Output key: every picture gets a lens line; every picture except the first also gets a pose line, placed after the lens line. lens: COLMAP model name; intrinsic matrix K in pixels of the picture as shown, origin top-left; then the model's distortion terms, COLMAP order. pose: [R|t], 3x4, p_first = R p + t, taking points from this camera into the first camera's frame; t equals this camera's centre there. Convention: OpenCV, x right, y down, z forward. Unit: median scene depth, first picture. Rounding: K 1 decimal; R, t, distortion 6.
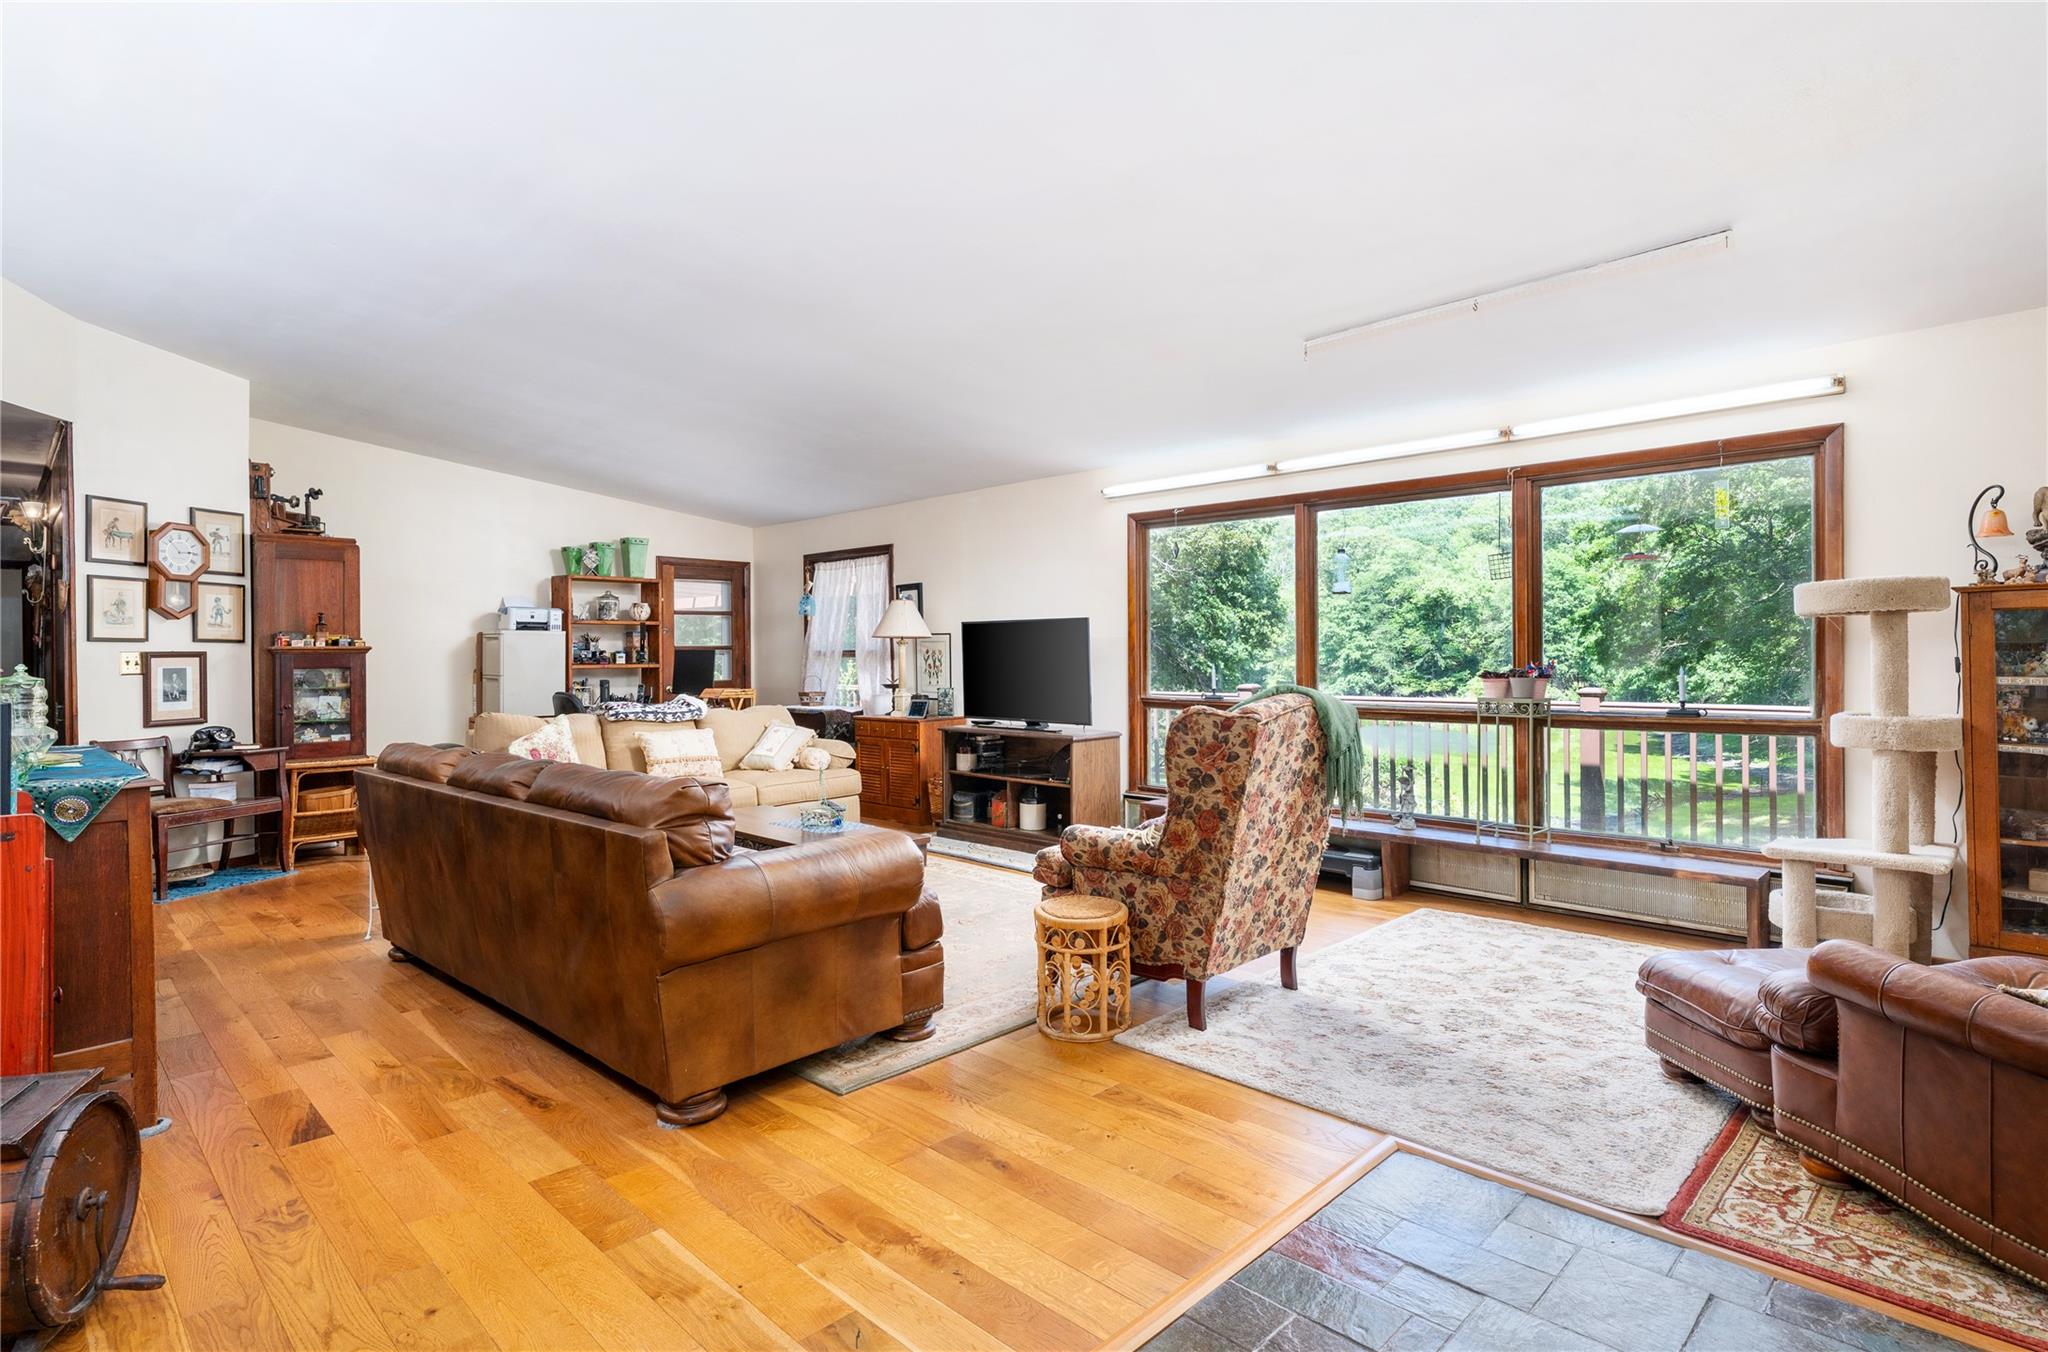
lens RADIAL K [[997.1, 0, 1011.5], [0, 997.1, 664.0], [0, 0, 1]] dist [-0.003139, 0.000812]
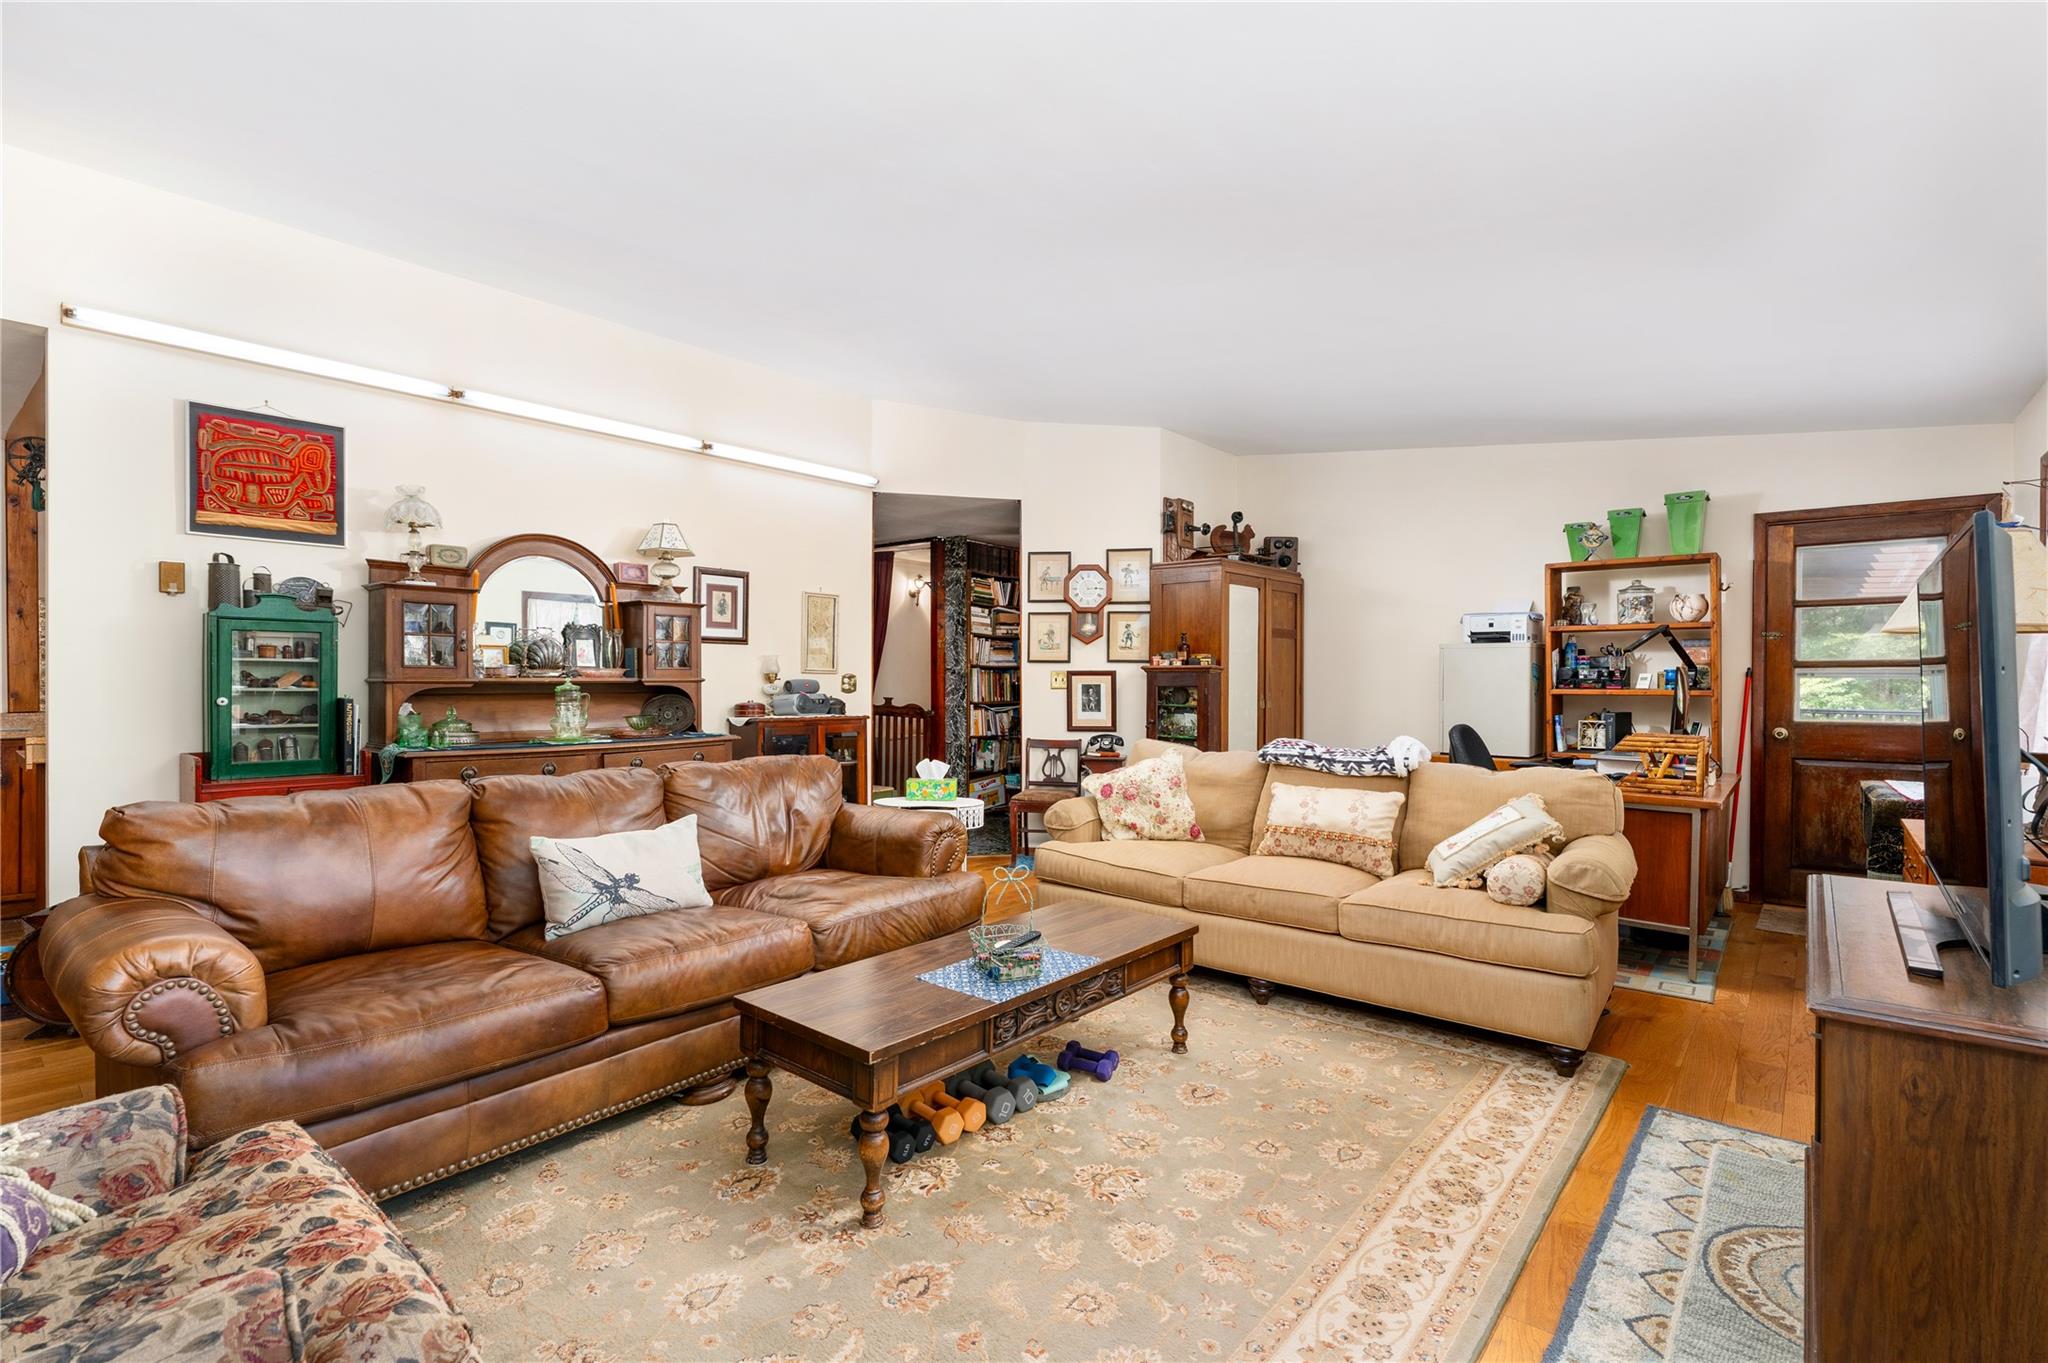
lens RADIAL K [[942.5, 0, 1019.2], [0, 942.5, 684.9], [0, 0, 1]] dist [-0.000168, -0.000035]
pose [[0.086063, 0.013180, -0.996202, 0.253625], [-0.013443, 0.999837, 0.012066, -0.006613], [0.996199, 0.012354, 0.086227, 0.691703]]
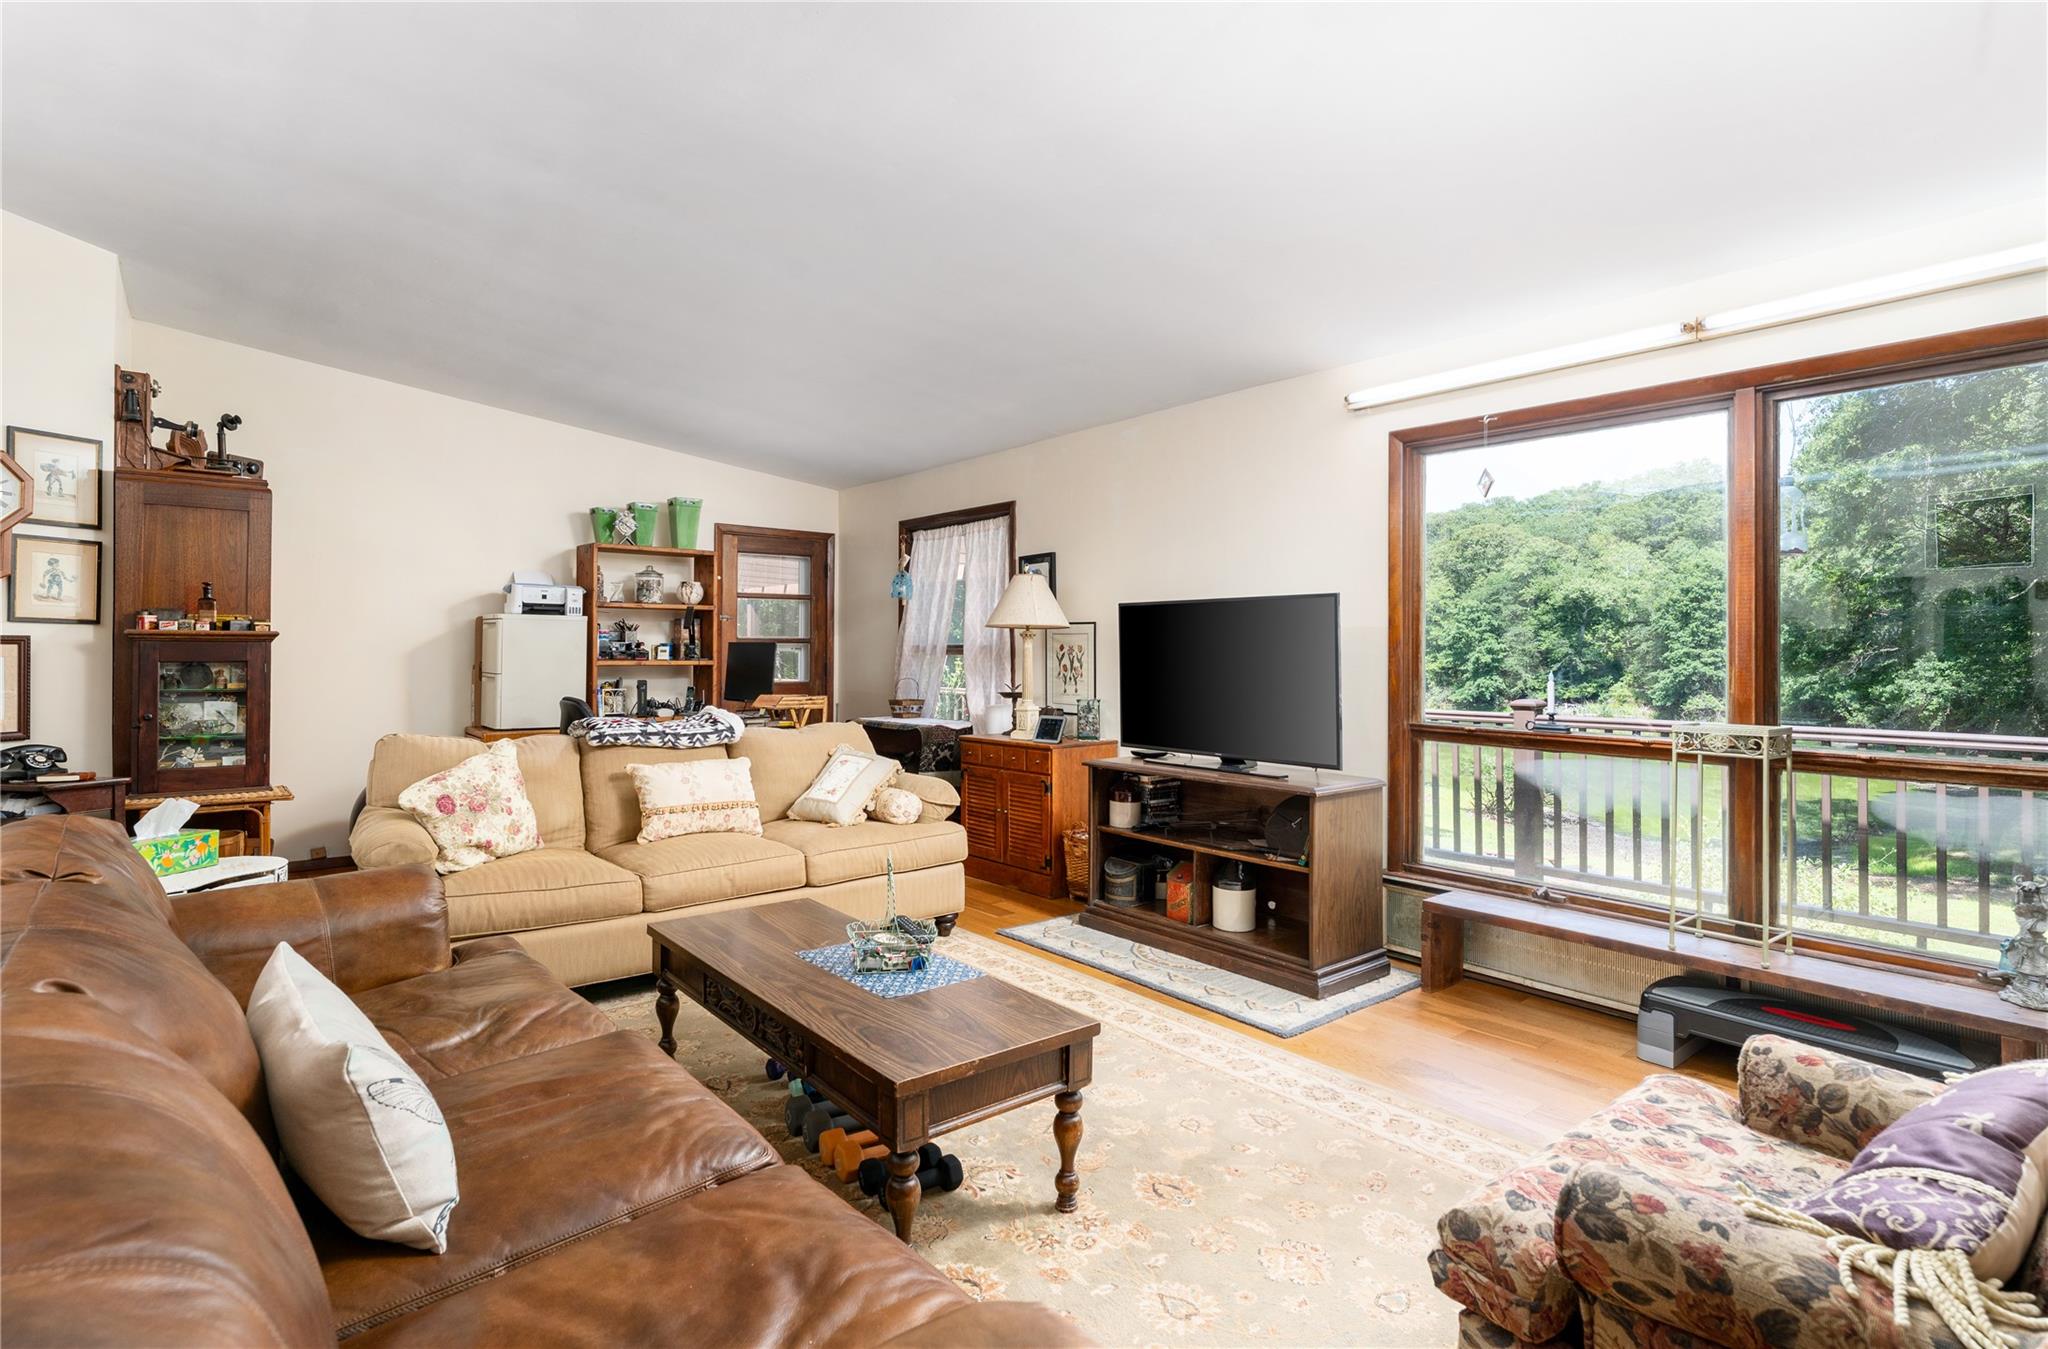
lens RADIAL K [[997.1, 0, 1017.3], [0, 997.1, 653.0], [0, 0, 1]] dist [-0.003139, 0.000812]
pose [[0.994238, 0.010464, -0.106684, -0.047354], [-0.011513, 0.999891, -0.009222, -0.001970], [0.106576, 0.010397, 0.994250, 0.338480]]
